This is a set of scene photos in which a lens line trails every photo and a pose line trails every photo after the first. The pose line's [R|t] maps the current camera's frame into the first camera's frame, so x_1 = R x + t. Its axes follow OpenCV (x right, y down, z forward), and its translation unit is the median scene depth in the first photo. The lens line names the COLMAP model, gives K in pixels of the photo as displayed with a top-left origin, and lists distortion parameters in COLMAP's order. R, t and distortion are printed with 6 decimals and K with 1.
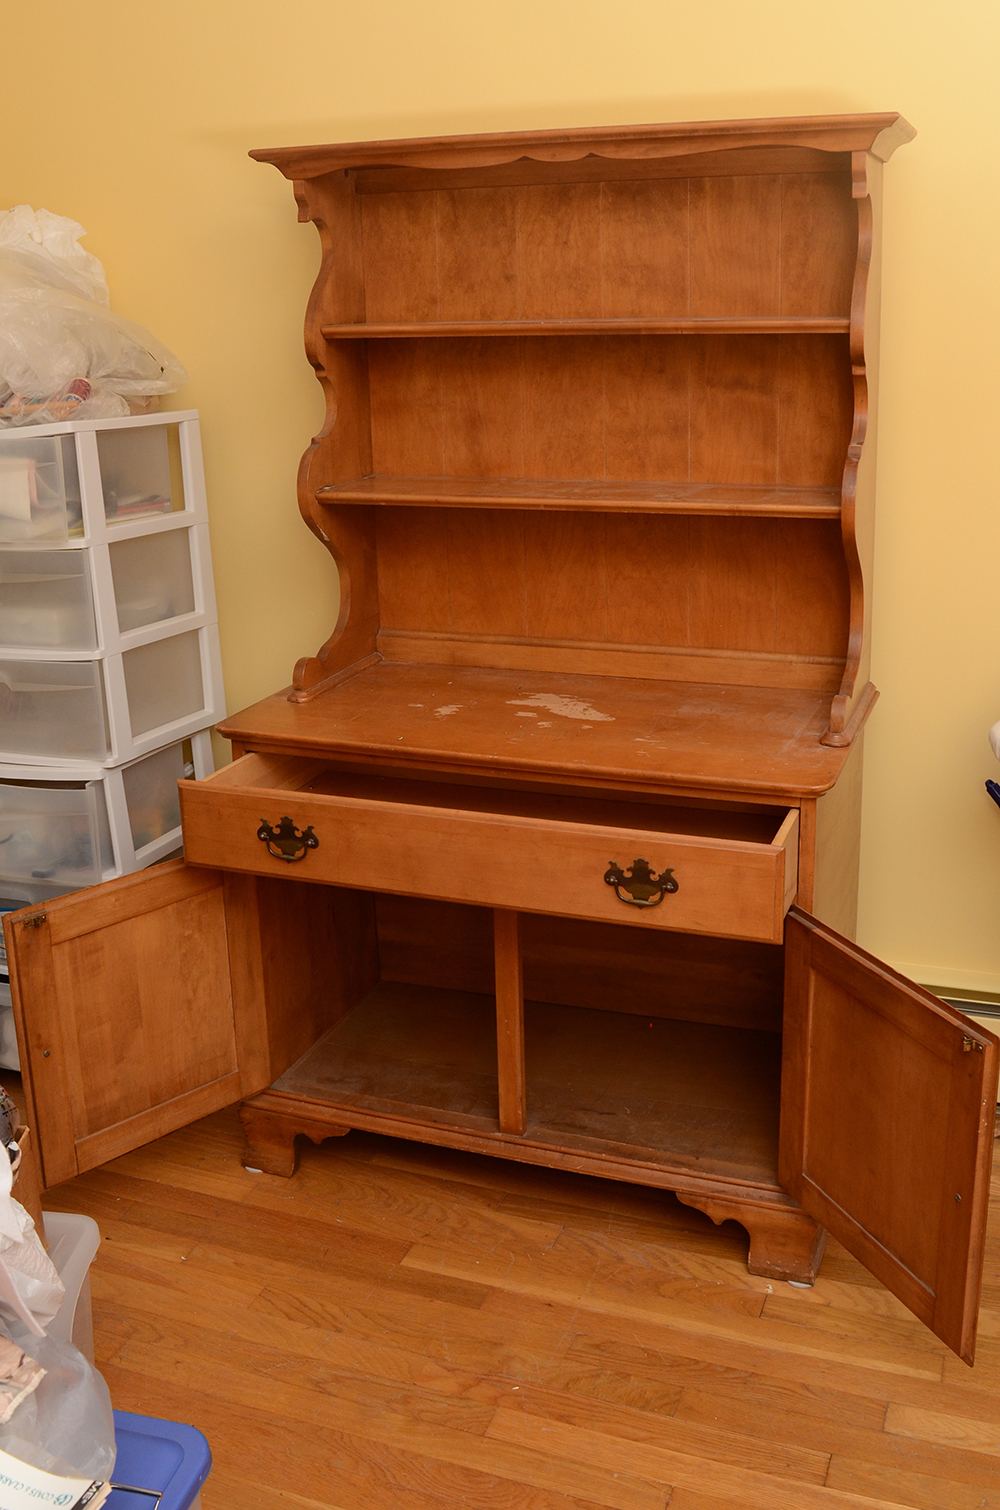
lens RADIAL K [[1492.3, 0, 500.1], [0, 1492.3, 728.7], [0, 0, 1]] dist [-0.078020, -0.009837]
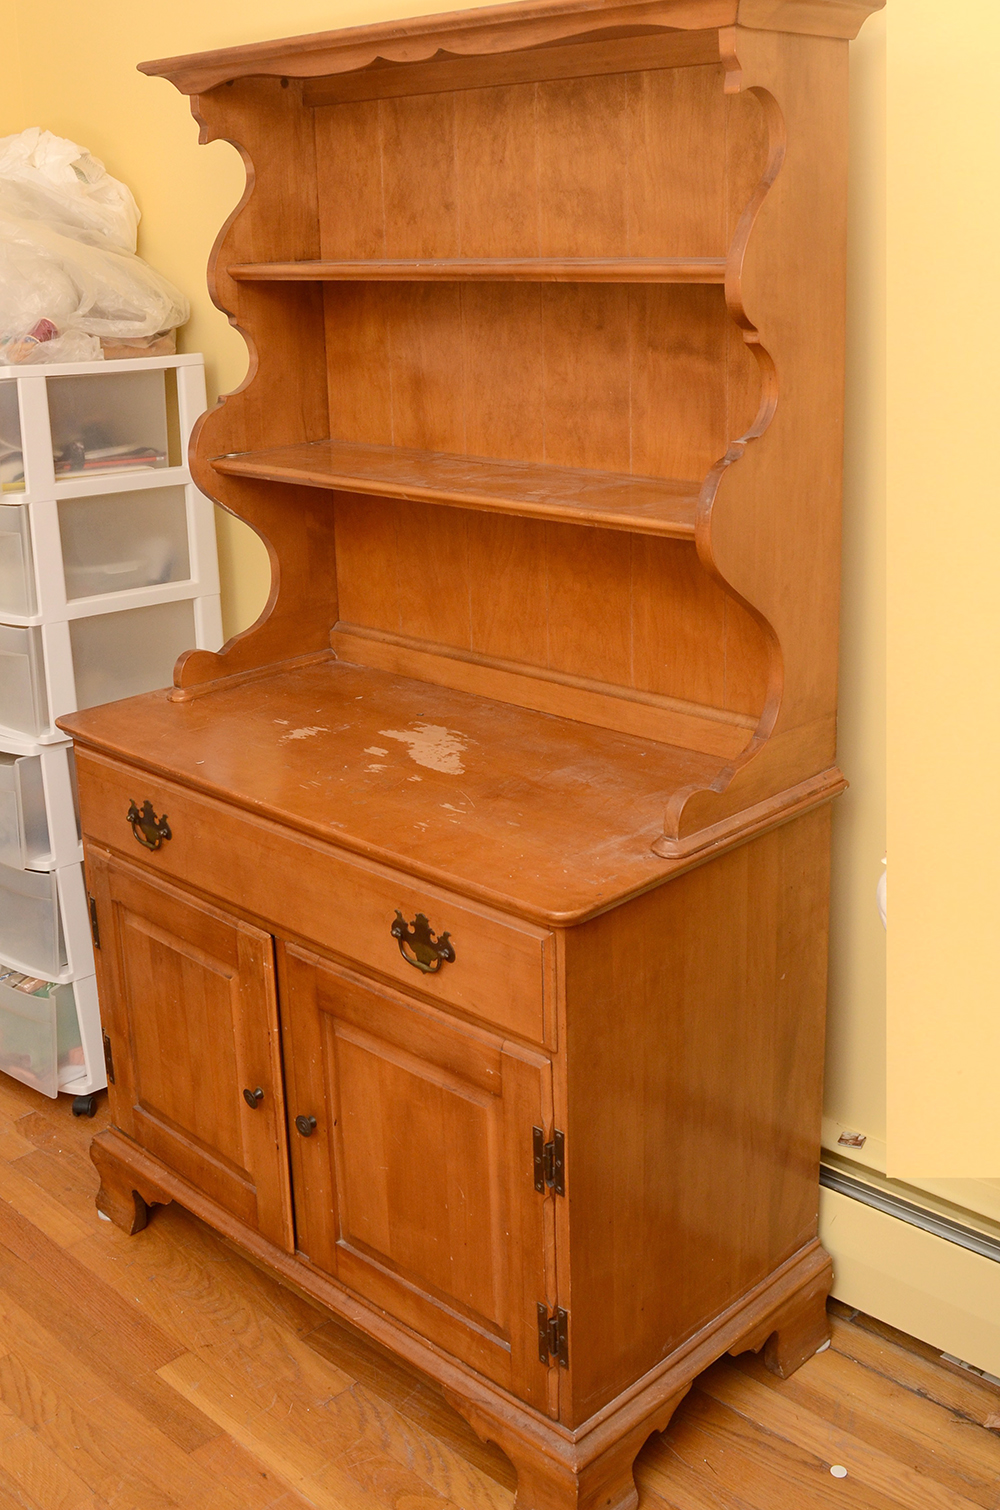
lens RADIAL K [[1618.9, 0, 498.5], [0, 1618.9, 676.4], [0, 0, 1]] dist [-0.085145, 0.014704]
pose [[0.906618, 0.112226, -0.406755, 0.413239], [-0.110242, 0.993499, 0.028393, -0.078994], [0.407297, 0.019100, 0.913096, 0.221237]]
